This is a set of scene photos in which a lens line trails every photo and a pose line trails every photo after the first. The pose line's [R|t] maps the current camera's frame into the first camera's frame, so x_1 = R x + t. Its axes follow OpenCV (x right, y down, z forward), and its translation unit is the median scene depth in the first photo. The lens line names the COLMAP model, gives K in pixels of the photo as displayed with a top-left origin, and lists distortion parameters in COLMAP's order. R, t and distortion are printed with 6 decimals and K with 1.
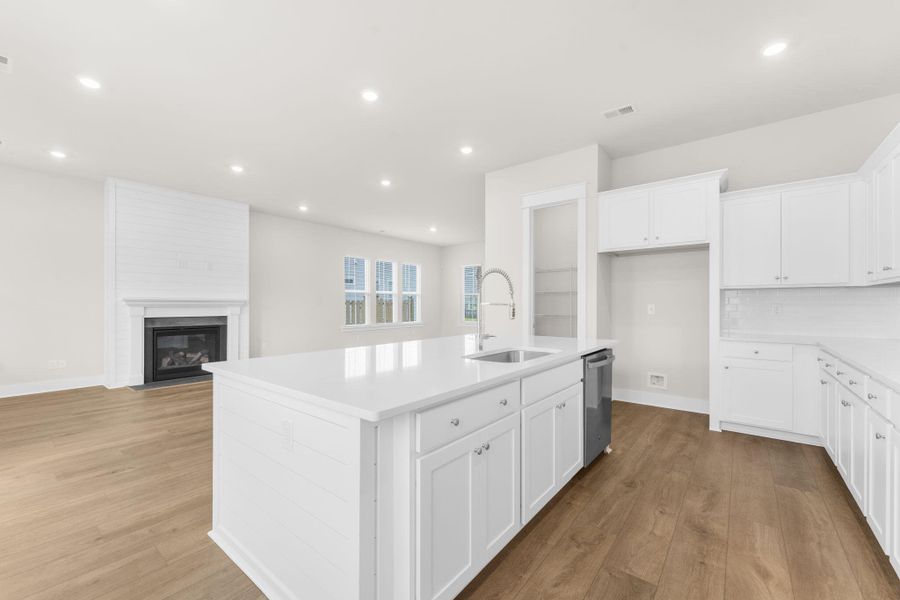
lens RADIAL K [[367.9, 0, 445.1], [0, 367.9, 305.9], [0, 0, 1]] dist [-0.000089, 0.000268]
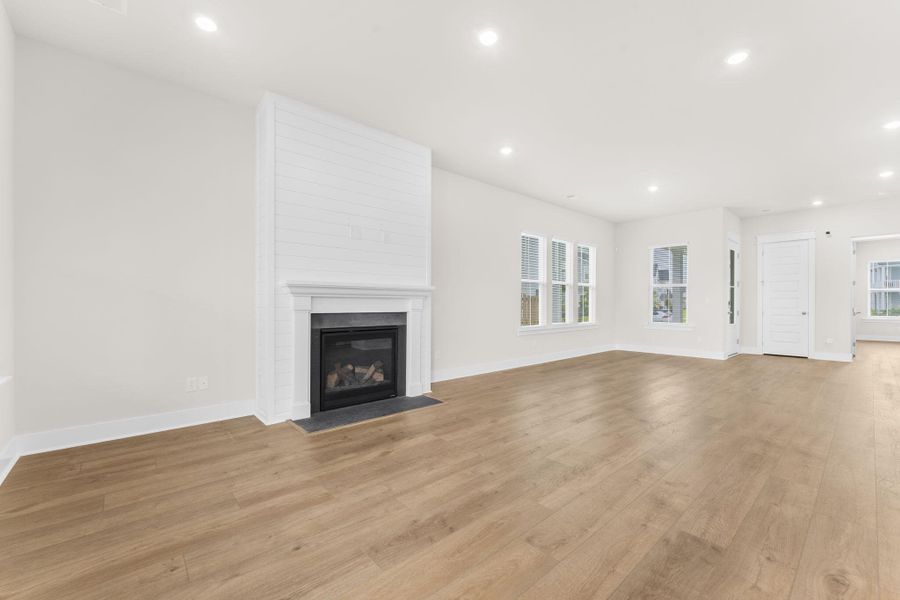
lens RADIAL K [[367.9, 0, 443.0], [0, 367.9, 305.7], [0, 0, 1]] dist [-0.000089, 0.000268]
pose [[0.991271, -0.002265, -0.131823, -0.454863], [0.001368, 0.999975, -0.006896, 0.021458], [0.131836, 0.006656, 0.991249, 0.352712]]
